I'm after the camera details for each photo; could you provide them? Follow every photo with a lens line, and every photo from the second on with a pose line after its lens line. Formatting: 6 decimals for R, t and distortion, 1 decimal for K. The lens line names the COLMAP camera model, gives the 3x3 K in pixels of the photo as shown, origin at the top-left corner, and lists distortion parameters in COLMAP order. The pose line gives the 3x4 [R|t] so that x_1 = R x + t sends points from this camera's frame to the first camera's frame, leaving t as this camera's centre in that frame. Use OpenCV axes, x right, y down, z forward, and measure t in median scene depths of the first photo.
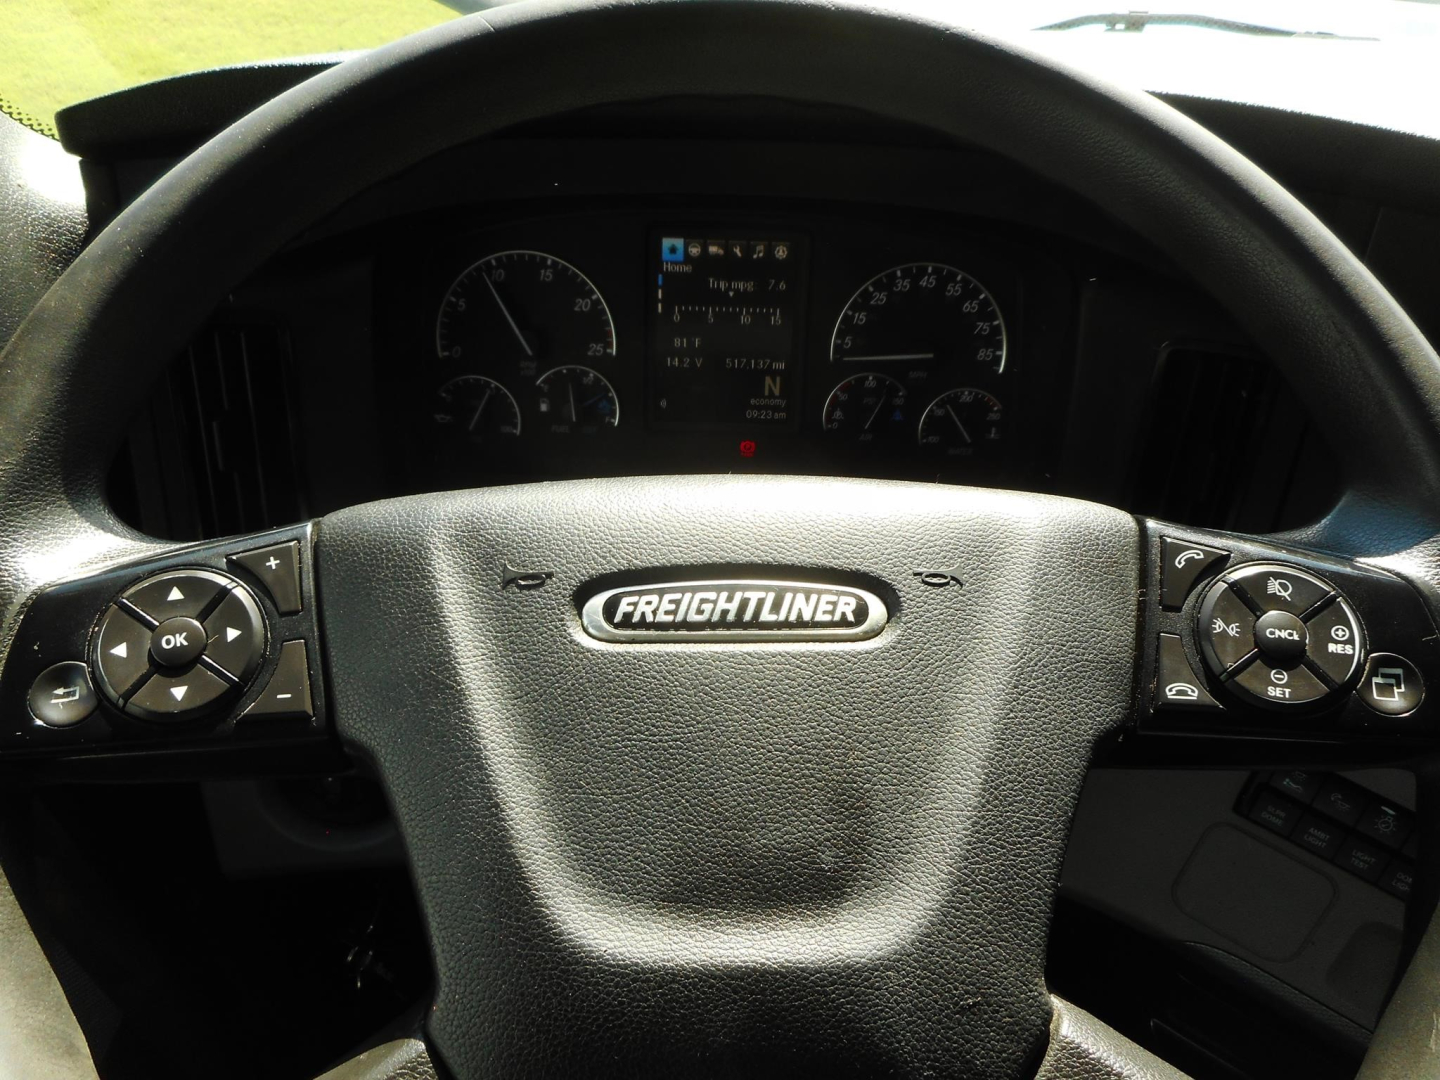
lens RADIAL K [[1047.2, 0, 720.0], [0, 1047.2, 540.0], [0, 0, 1]] dist [0.036432, 0.001454]
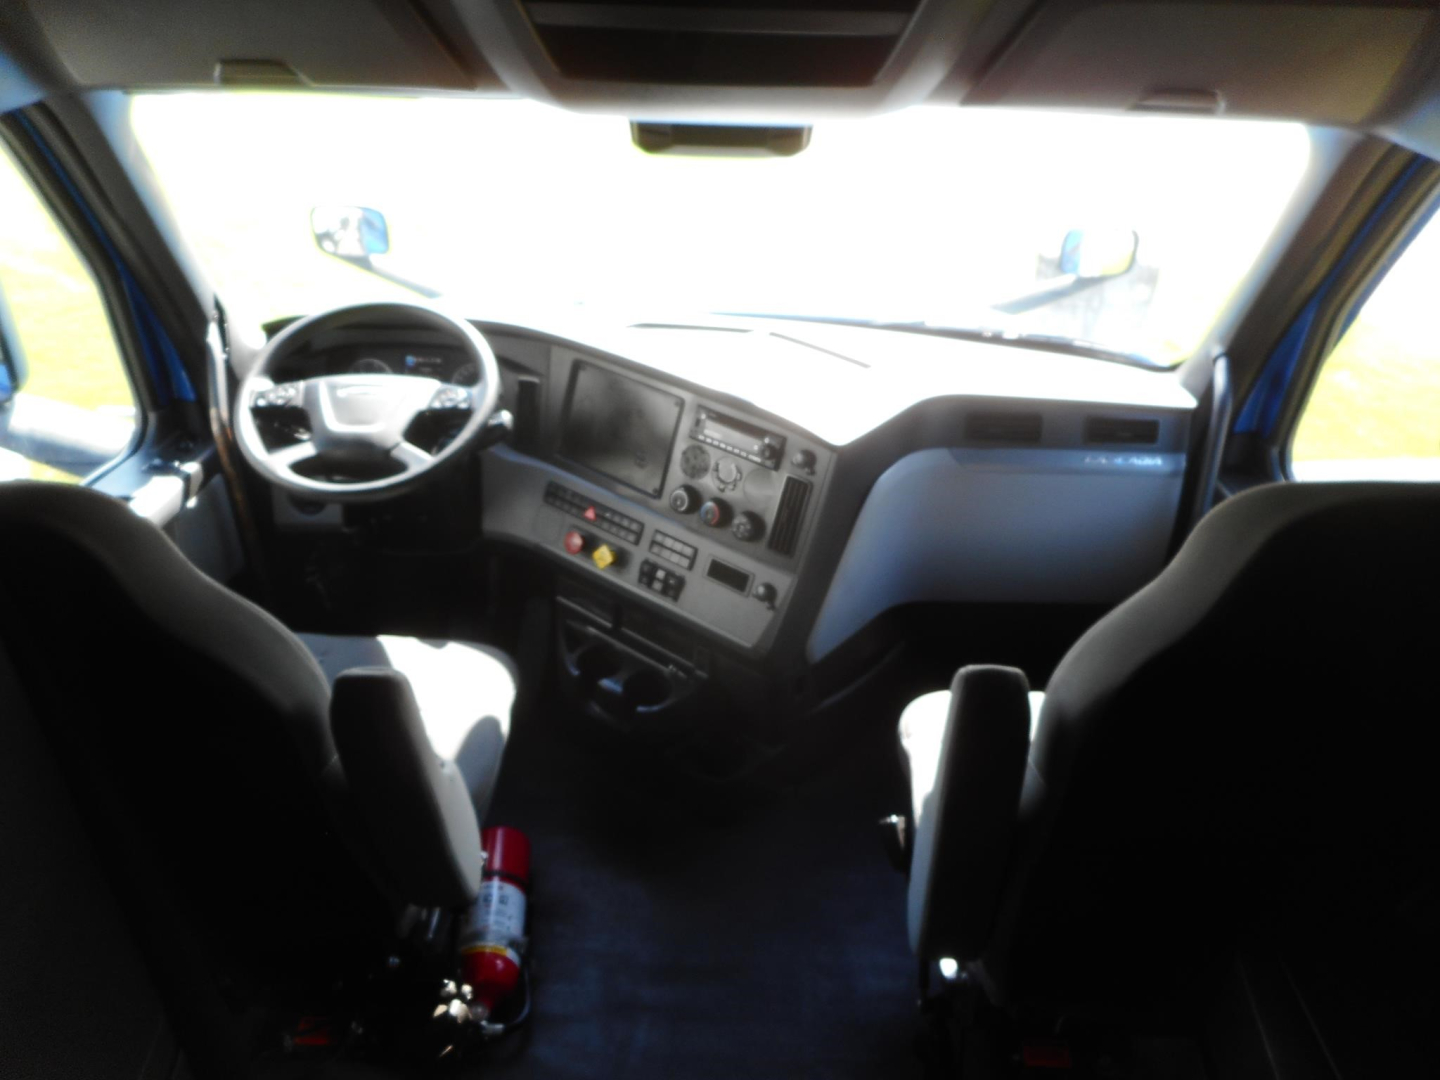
lens RADIAL K [[1057.4, 0, 720.0], [0, 1057.4, 540.0], [0, 0, 1]] dist [-0.008512, 0.003003]
pose [[0.999530, 0.011336, -0.028480, 1.180279], [-0.017224, 0.976268, -0.215880, 1.149476], [0.025357, 0.216269, 0.976004, -2.522964]]
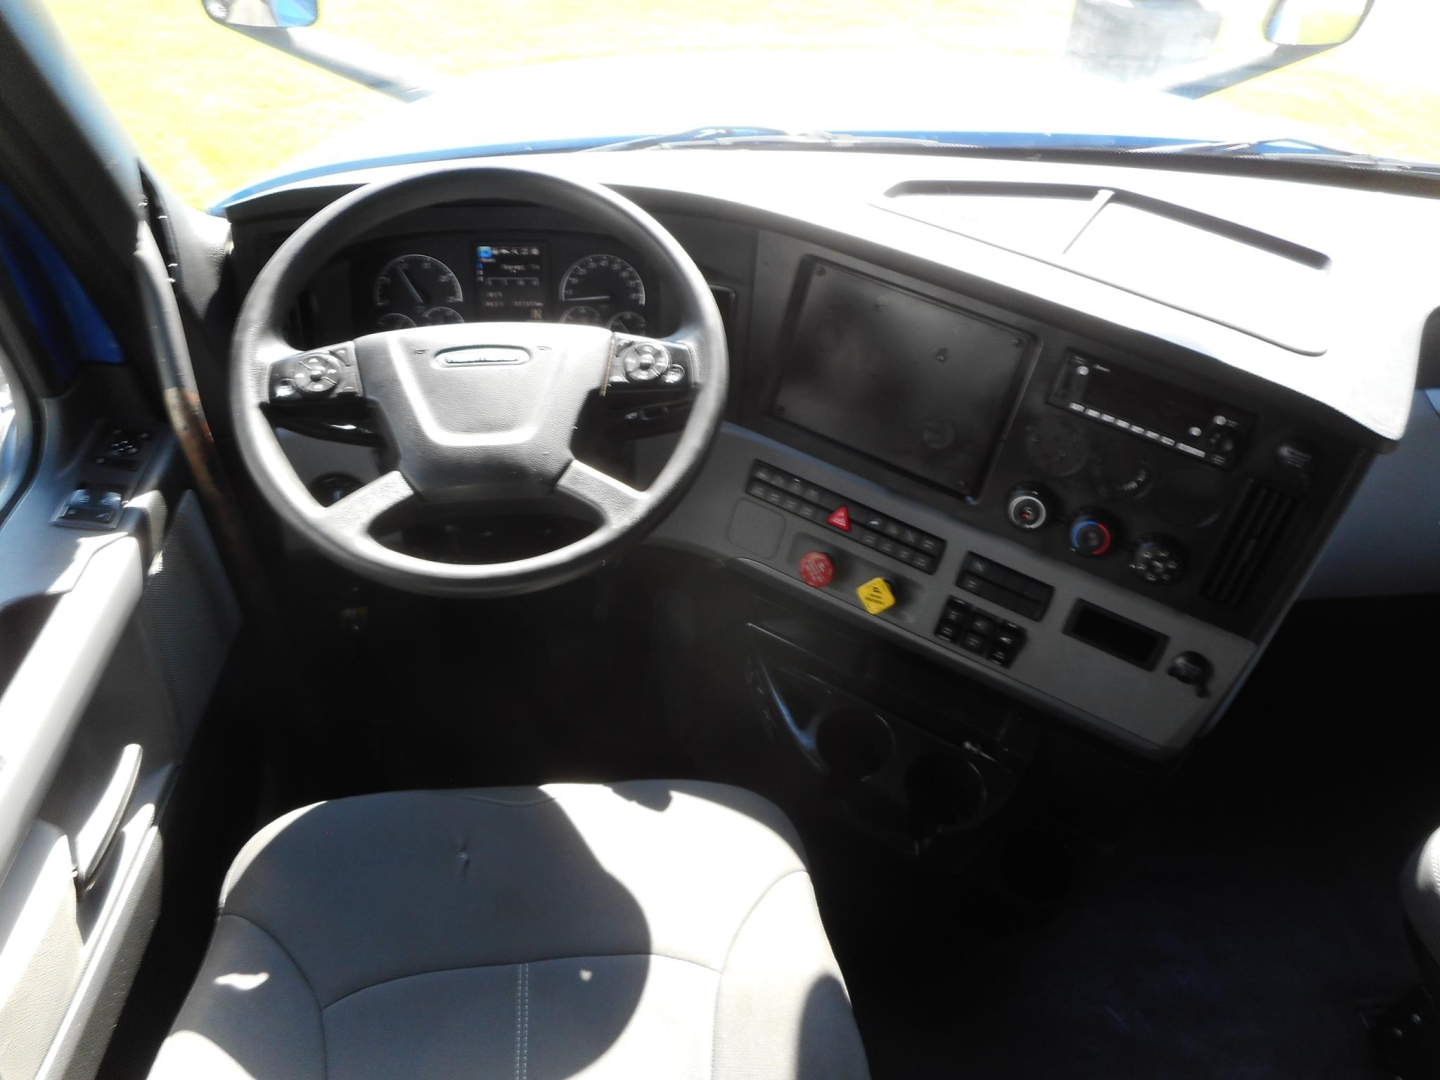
lens RADIAL K [[1057.4, 0, 720.0], [0, 1057.4, 540.0], [0, 0, 1]] dist [-0.008512, 0.003003]
pose [[0.995536, -0.048739, 0.080821, 0.233902], [0.048560, 0.998812, 0.004172, 0.334906], [-0.080928, -0.000229, 0.996720, -1.223015]]
